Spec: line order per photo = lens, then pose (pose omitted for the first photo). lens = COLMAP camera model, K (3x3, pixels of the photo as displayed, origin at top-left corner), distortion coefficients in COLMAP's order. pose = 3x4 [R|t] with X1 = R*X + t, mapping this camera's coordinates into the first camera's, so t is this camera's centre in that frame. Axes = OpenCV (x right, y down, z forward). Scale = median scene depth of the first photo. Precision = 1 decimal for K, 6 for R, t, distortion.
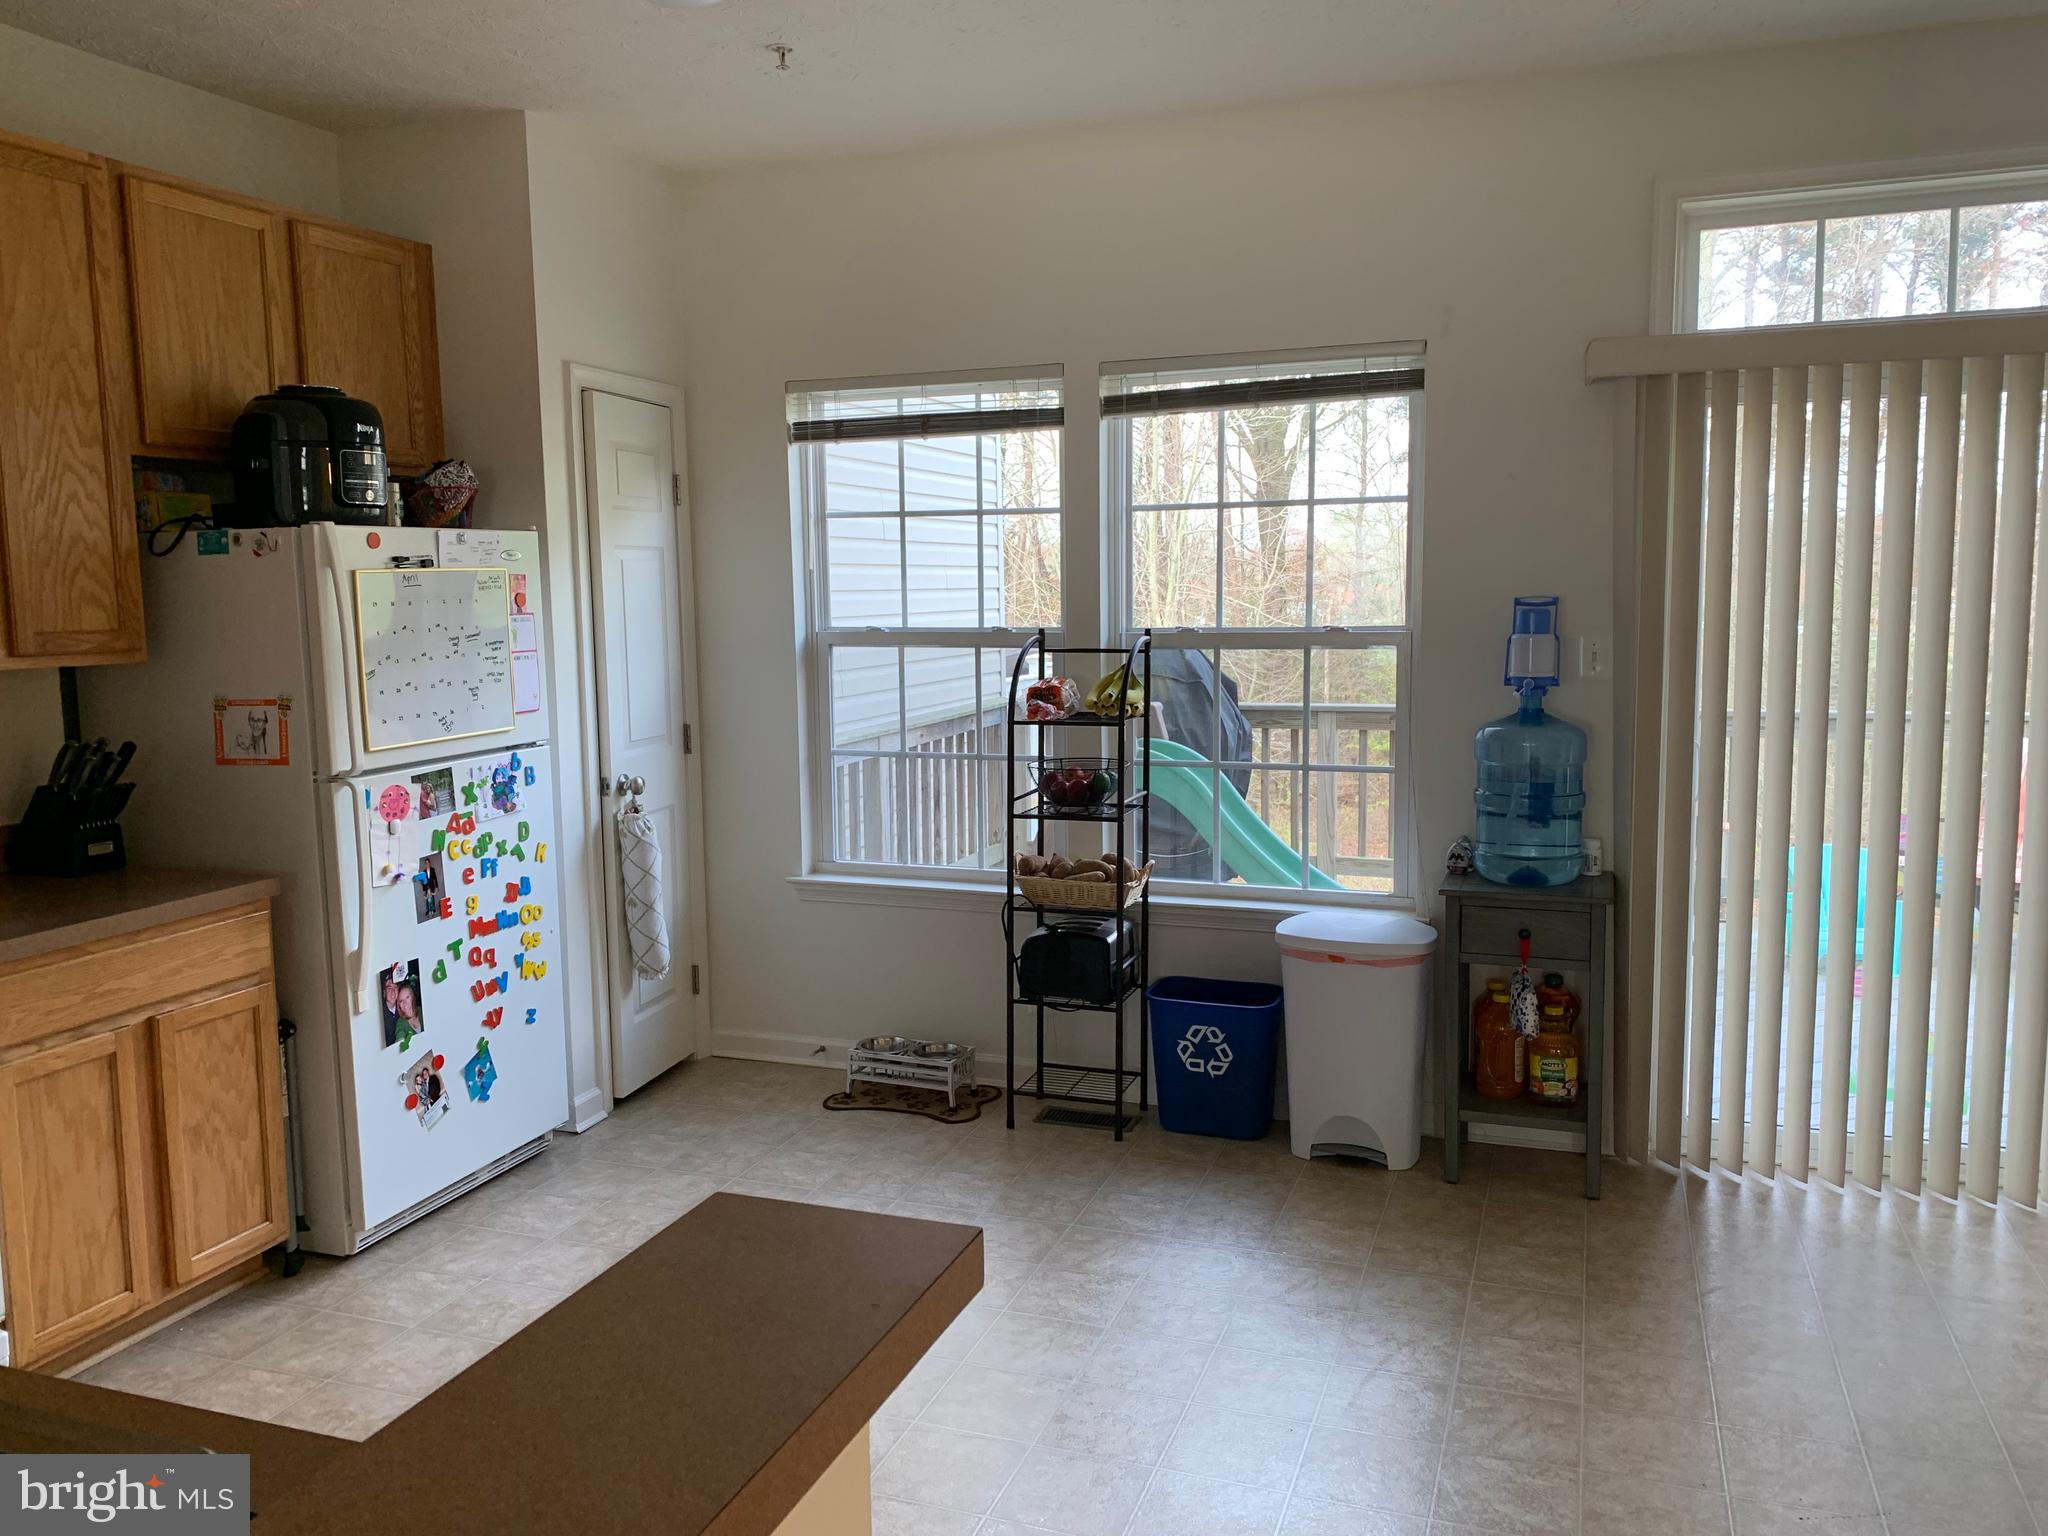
lens RADIAL K [[1543.2, 0, 1024.6], [0, 1543.2, 767.9], [0, 0, 1]] dist [0.008473, -0.006117]
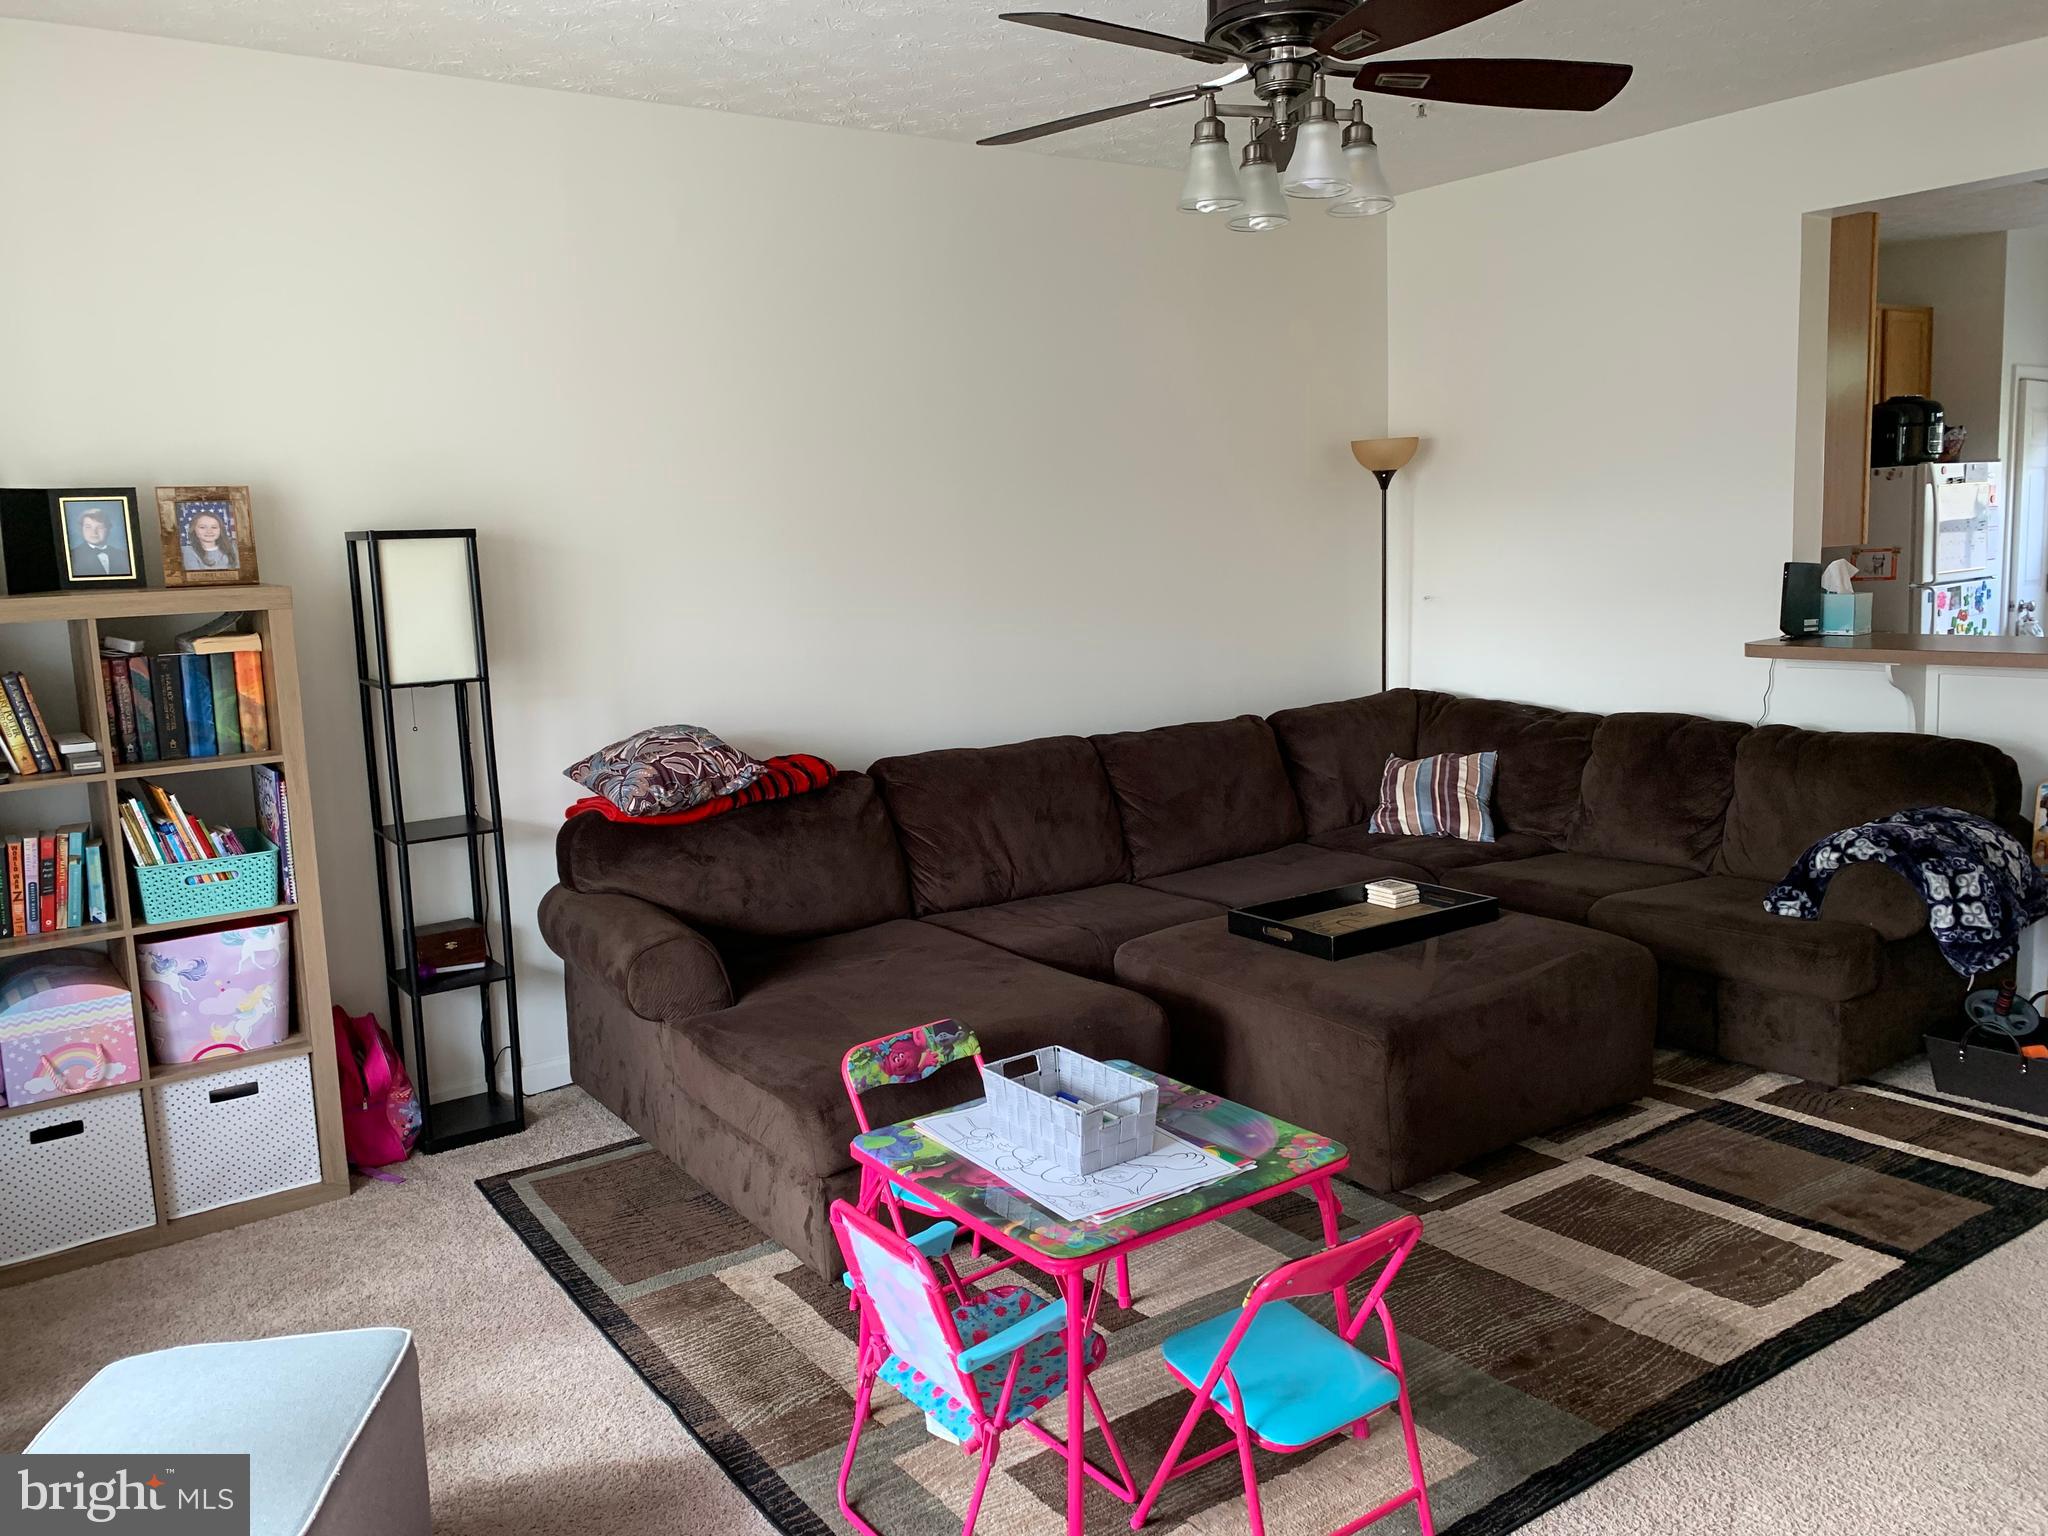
lens RADIAL K [[1543.2, 0, 1024.8], [0, 1543.2, 763.5], [0, 0, 1]] dist [0.008473, -0.006117]
pose [[0.827517, 0.062497, -0.557952, -0.247953], [-0.038671, 0.997770, 0.054407, 0.165180], [0.560108, -0.023446, 0.828088, -1.300406]]
